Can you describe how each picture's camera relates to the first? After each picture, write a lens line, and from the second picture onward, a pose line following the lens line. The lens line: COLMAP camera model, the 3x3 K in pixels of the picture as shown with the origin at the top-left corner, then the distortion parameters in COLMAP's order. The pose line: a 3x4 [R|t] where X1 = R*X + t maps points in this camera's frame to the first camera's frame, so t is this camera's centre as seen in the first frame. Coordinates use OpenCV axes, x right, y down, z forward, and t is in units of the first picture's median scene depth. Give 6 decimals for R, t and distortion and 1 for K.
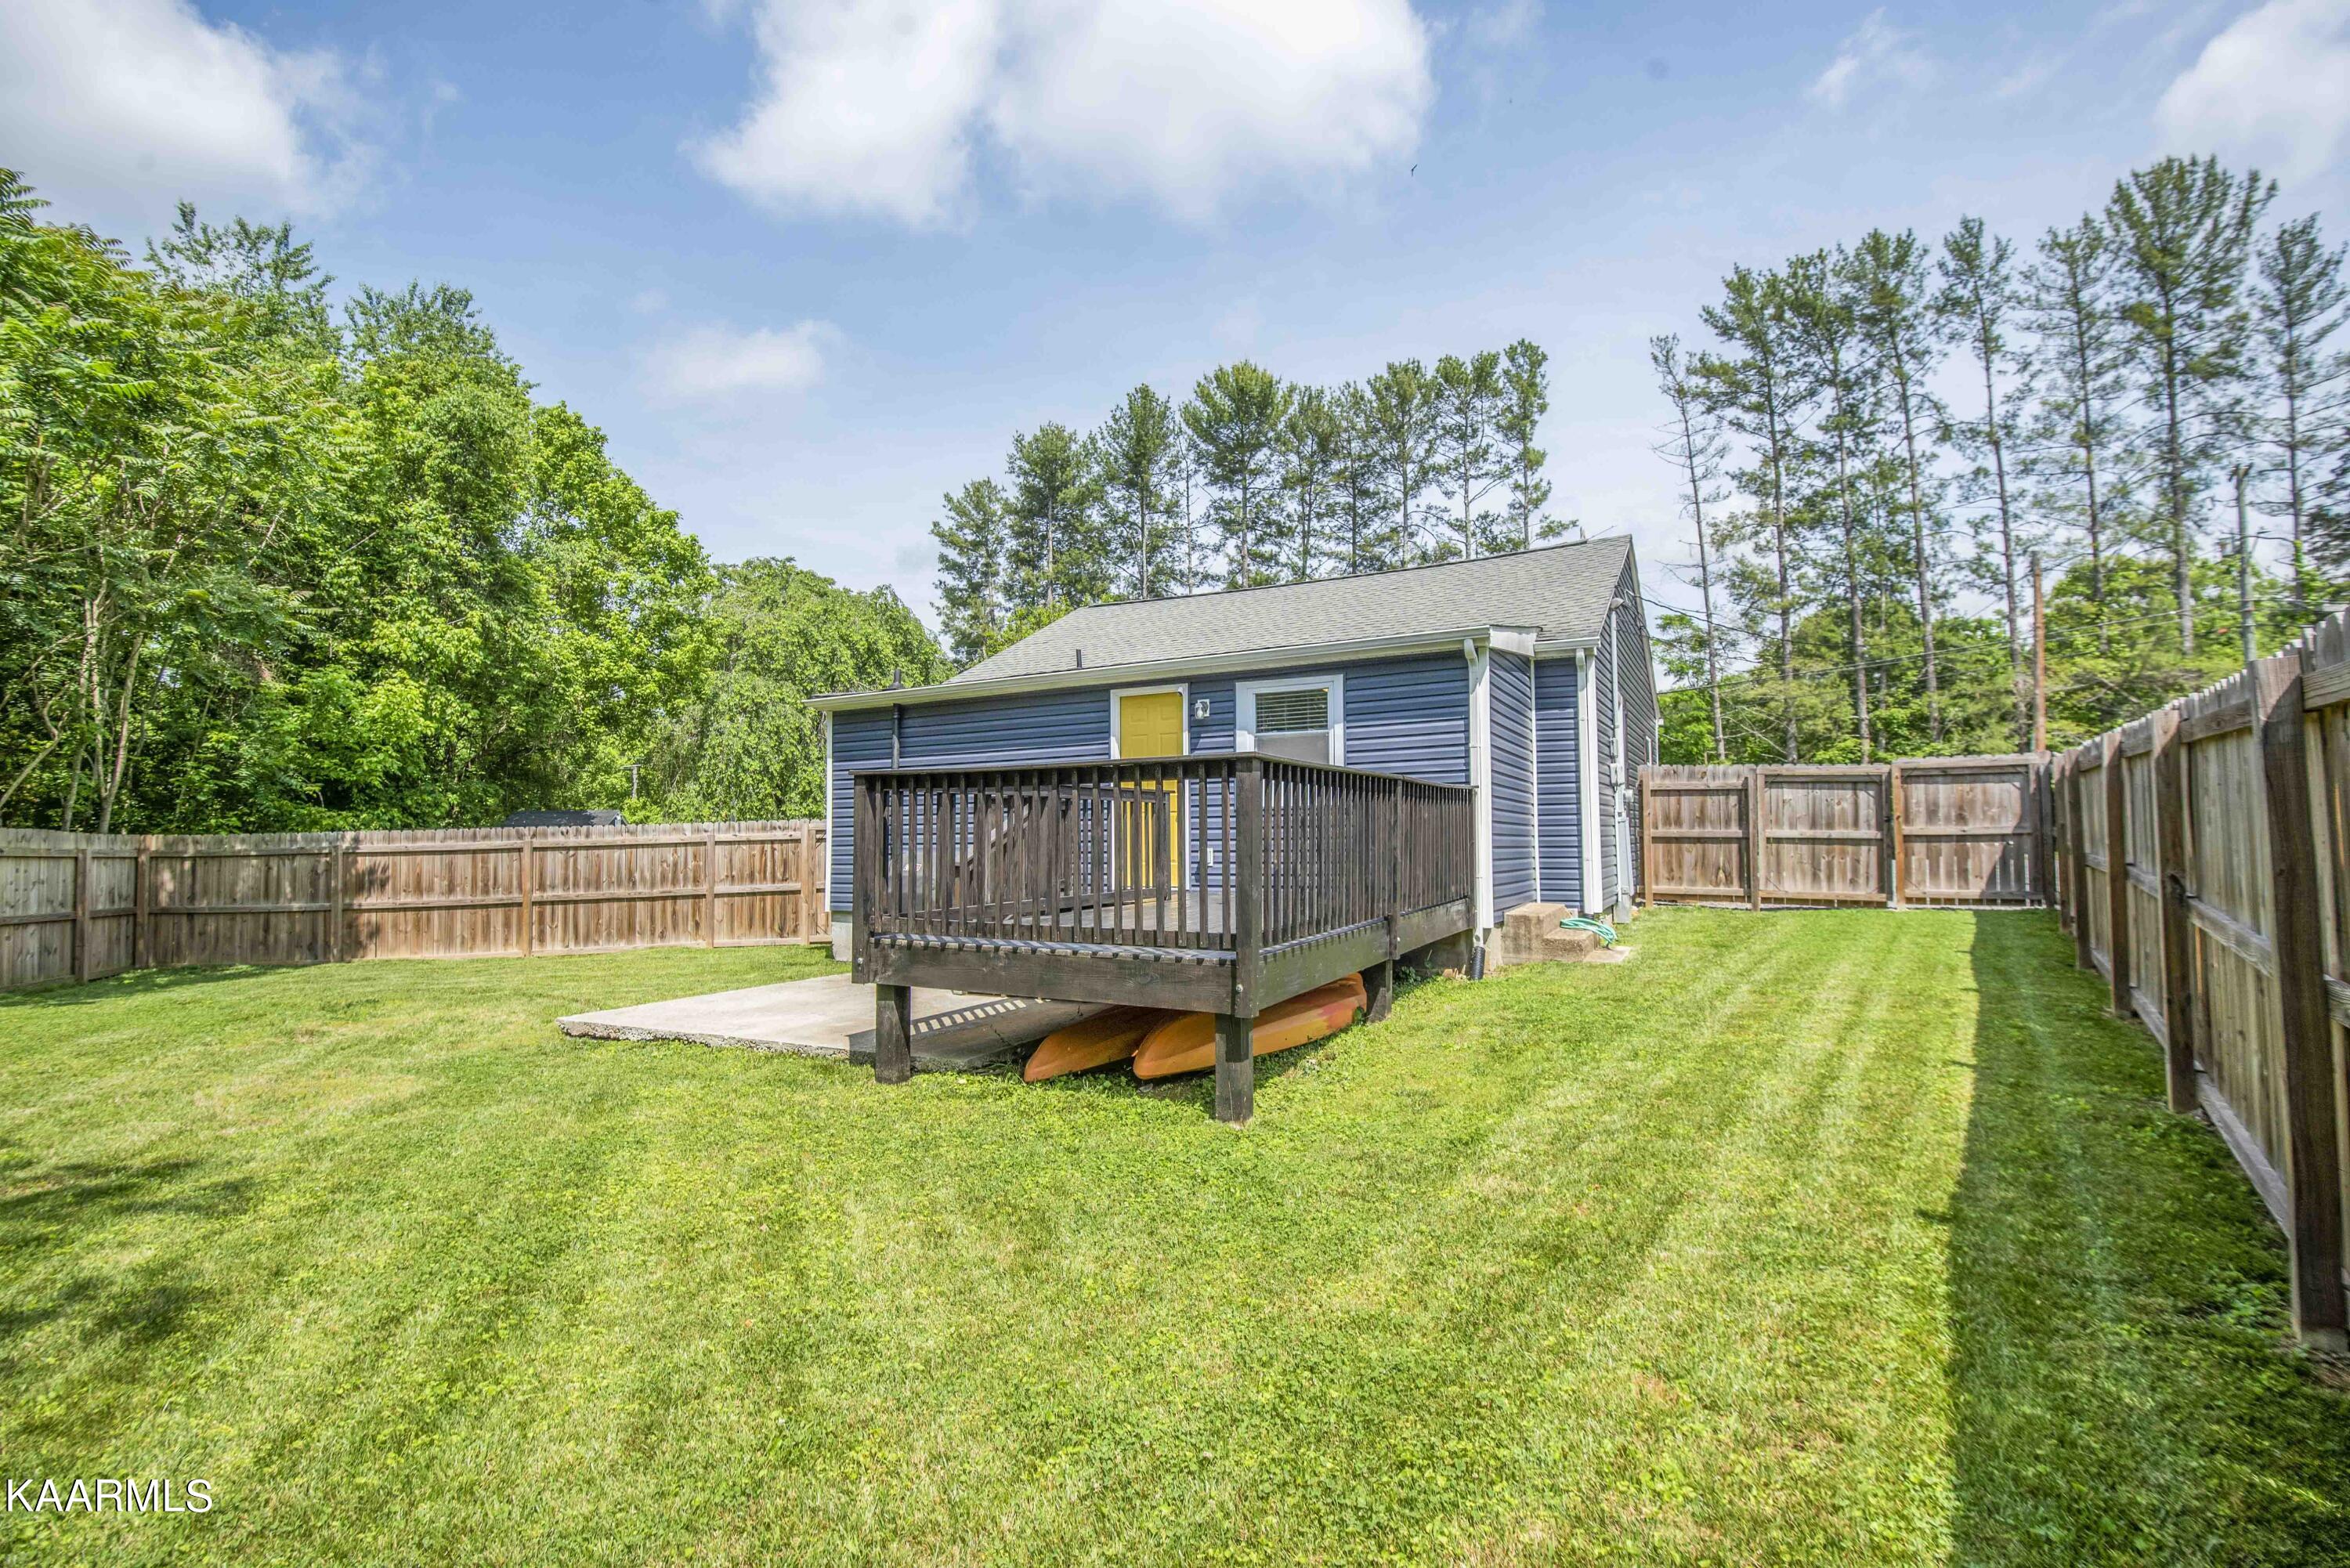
lens RADIAL K [[1060.5, 0, 1177.7], [0, 1060.5, 793.3], [0, 0, 1]] dist [0.013592, -0.050453]
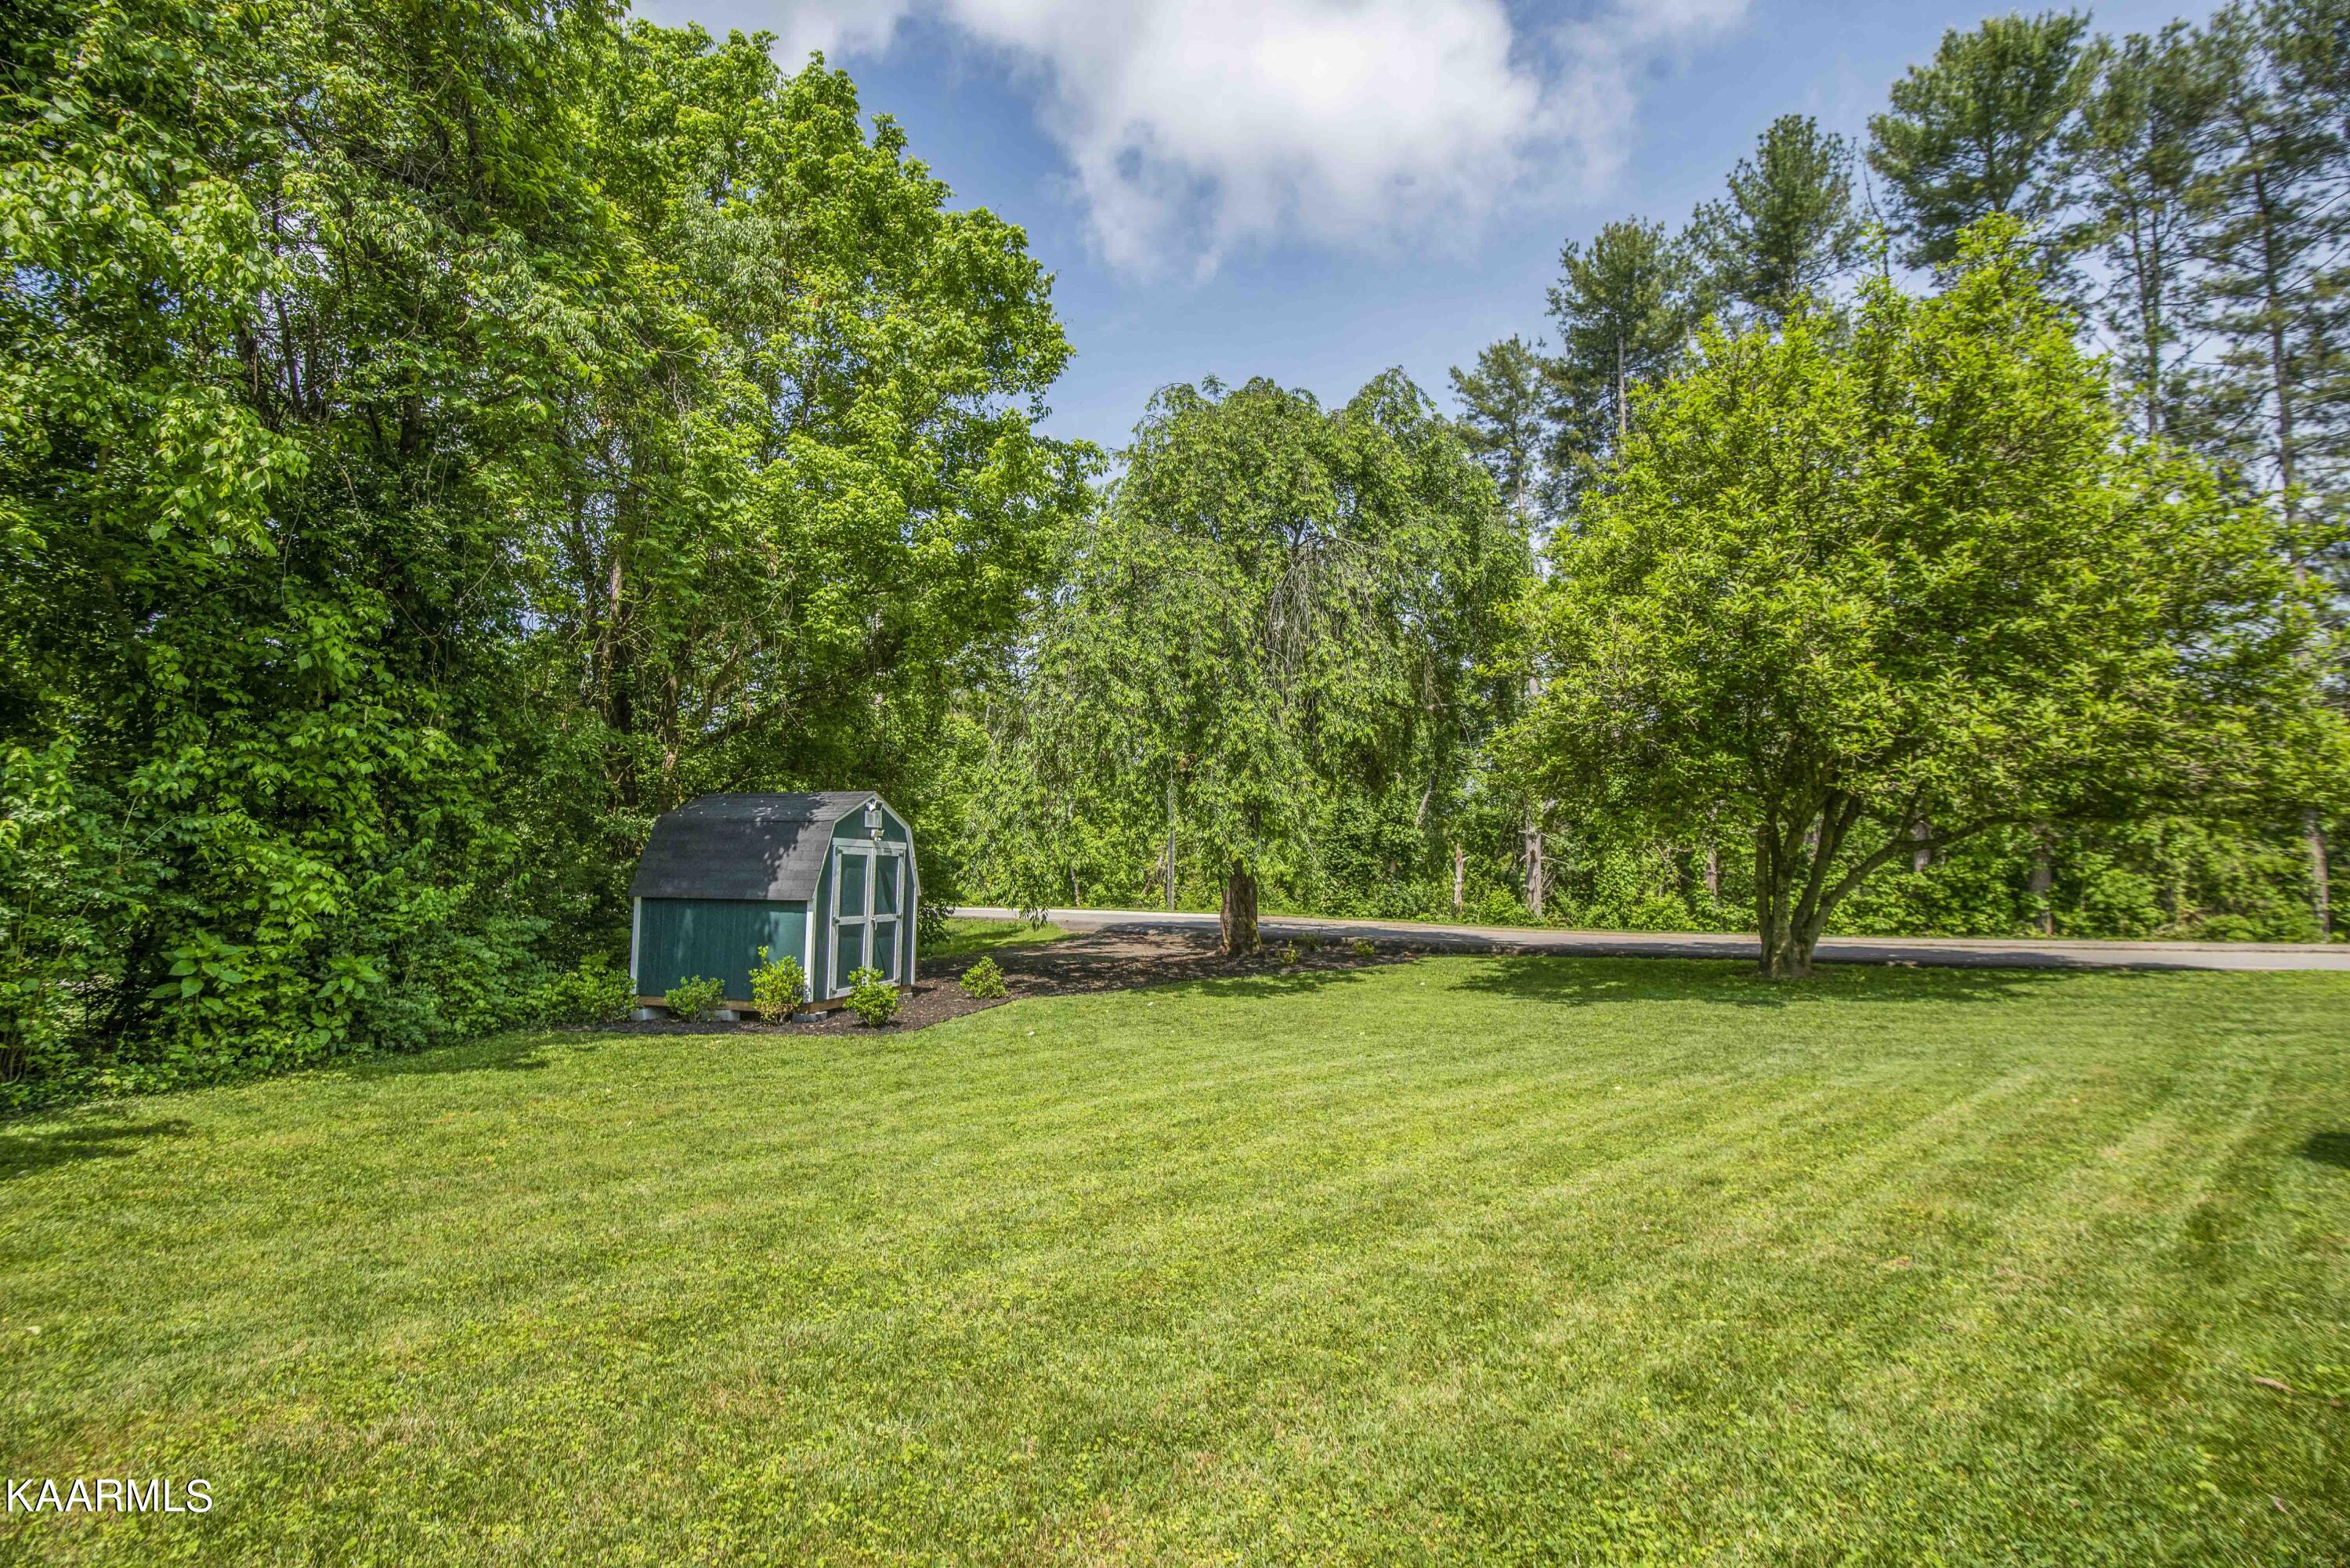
lens RADIAL K [[1060.5, 0, 1177.7], [0, 1060.5, 793.3], [0, 0, 1]] dist [0.013592, -0.050453]
pose [[0.910813, -0.012674, -0.412625, -0.115586], [-0.001625, 0.999411, -0.034286, 0.019272], [0.412817, 0.031899, 0.910255, 0.357698]]
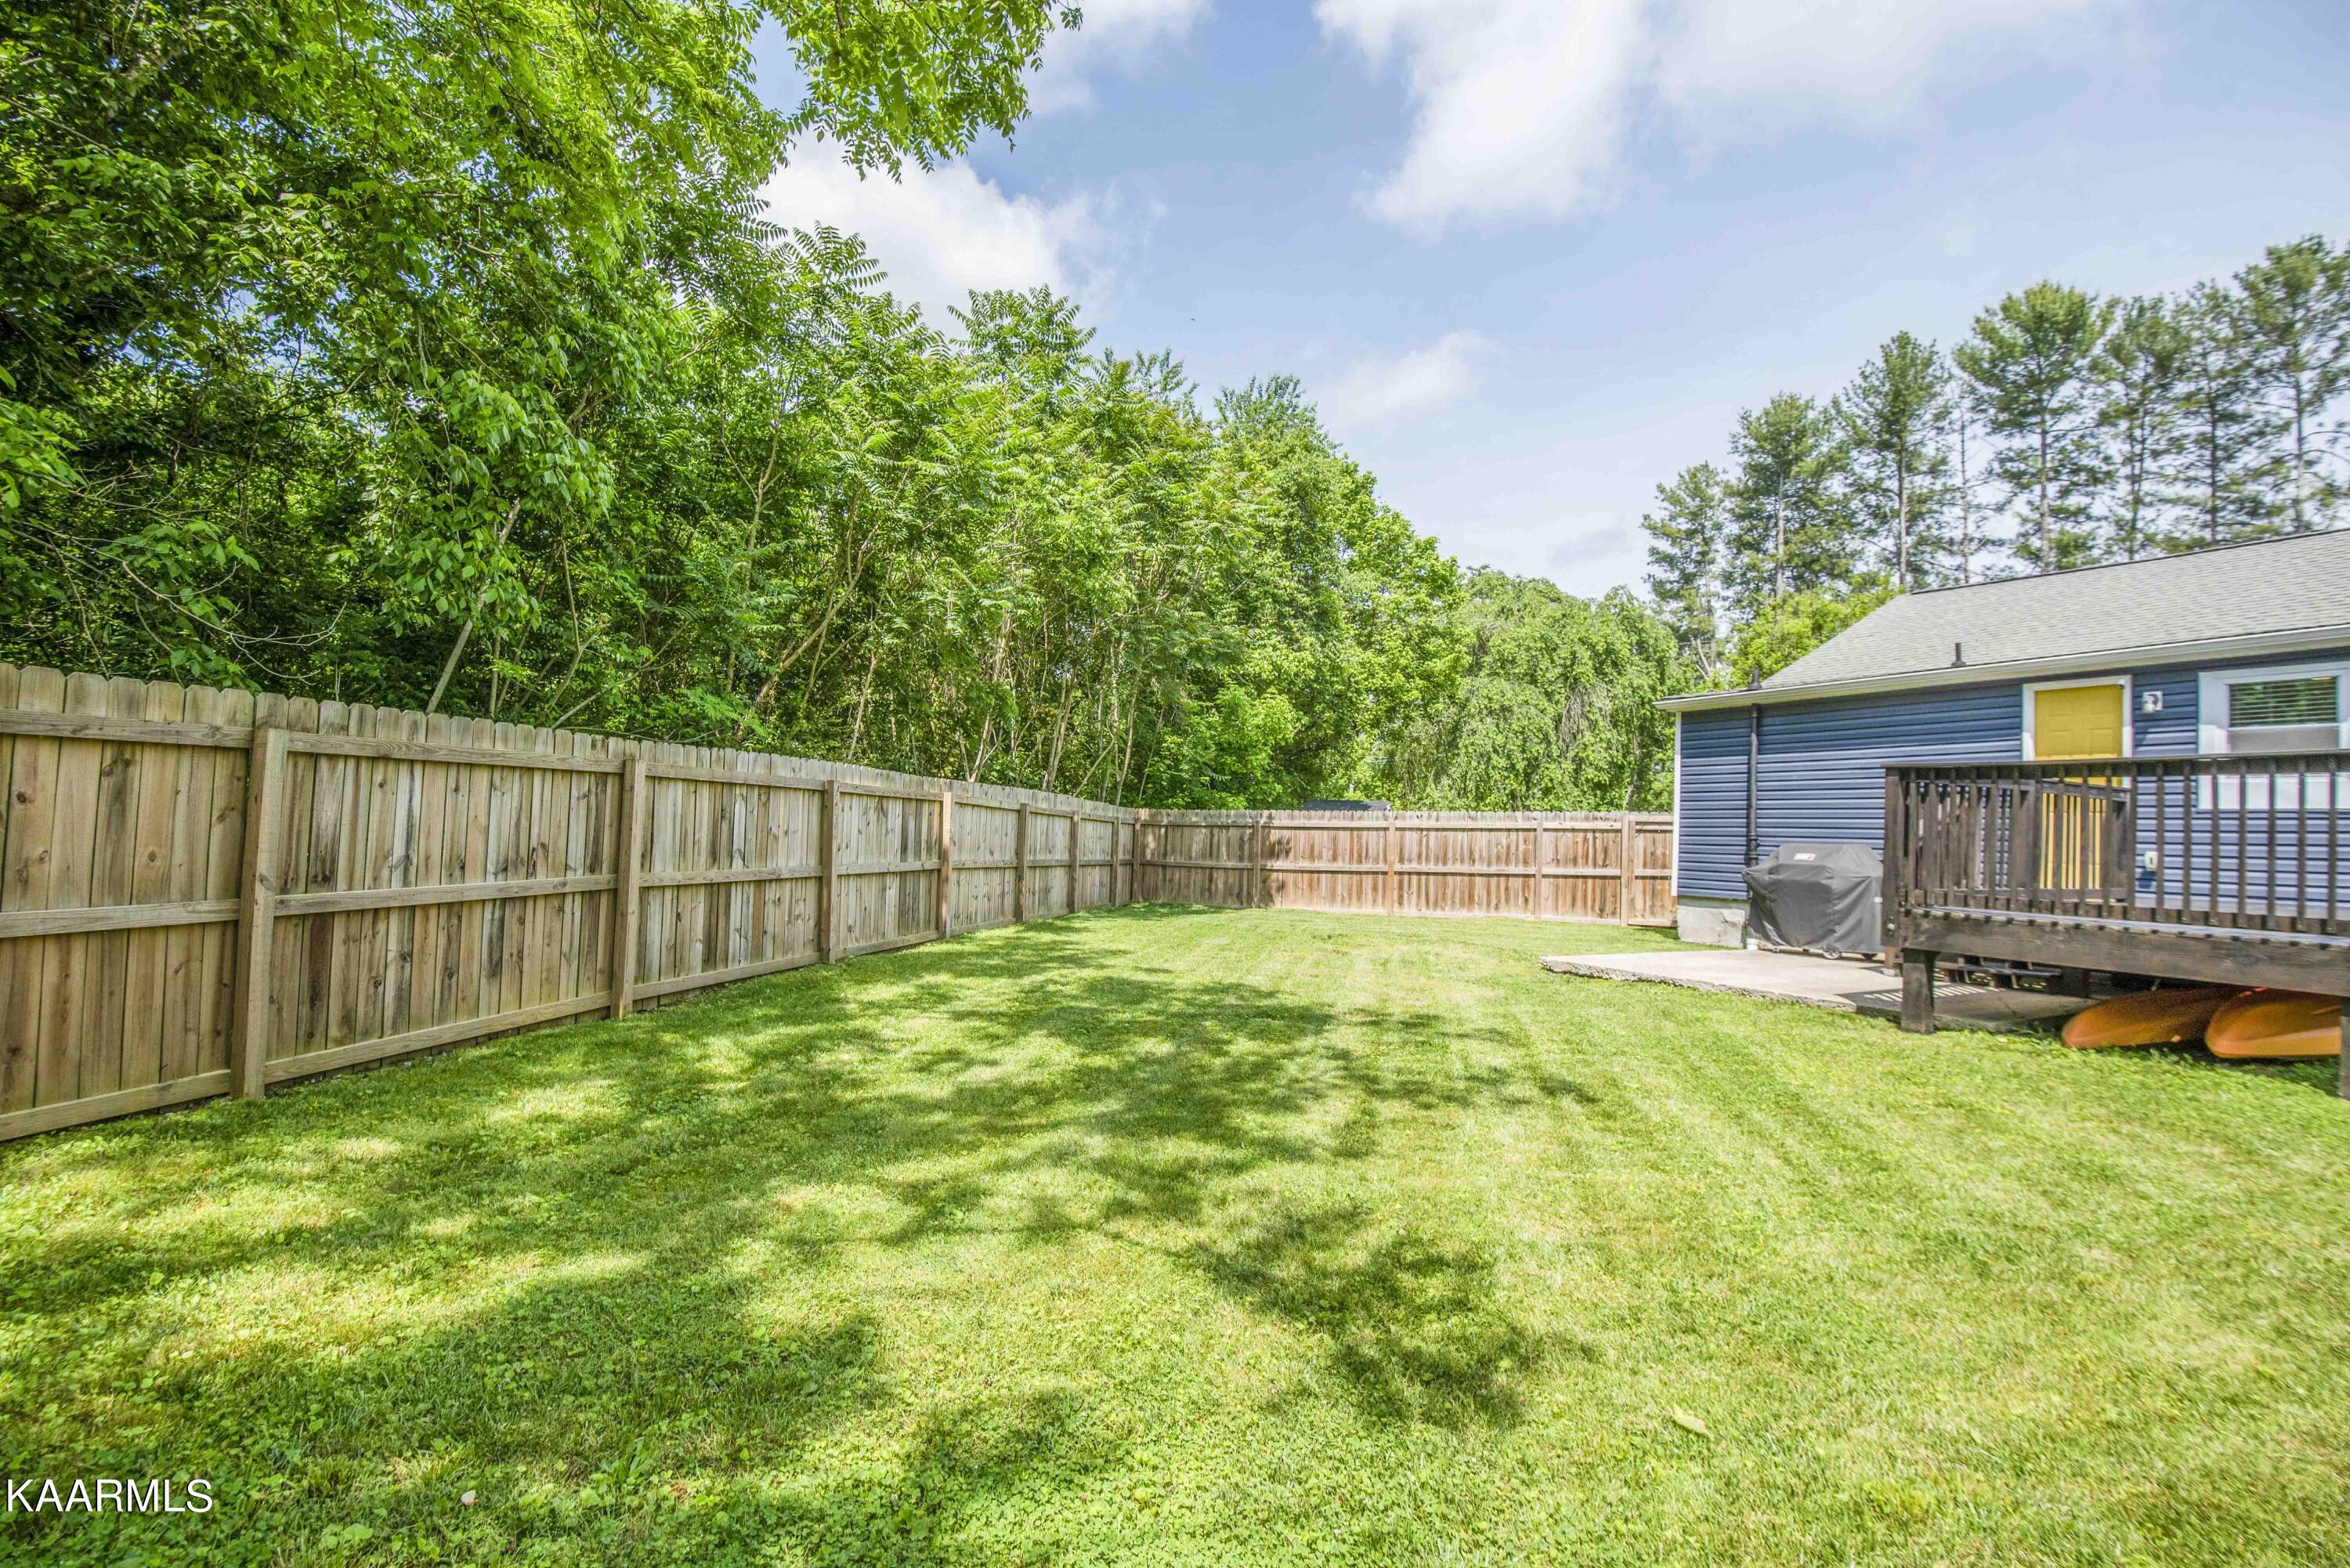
lens RADIAL K [[1052.7, 0, 1130.5], [0, 1052.7, 814.3], [0, 0, 1]] dist [-0.068467, 0.006605]
pose [[0.800209, 0.030175, -0.598962, -0.038318], [-0.017568, 0.999484, 0.026883, 0.002460], [0.599464, -0.010990, 0.800326, -0.048850]]
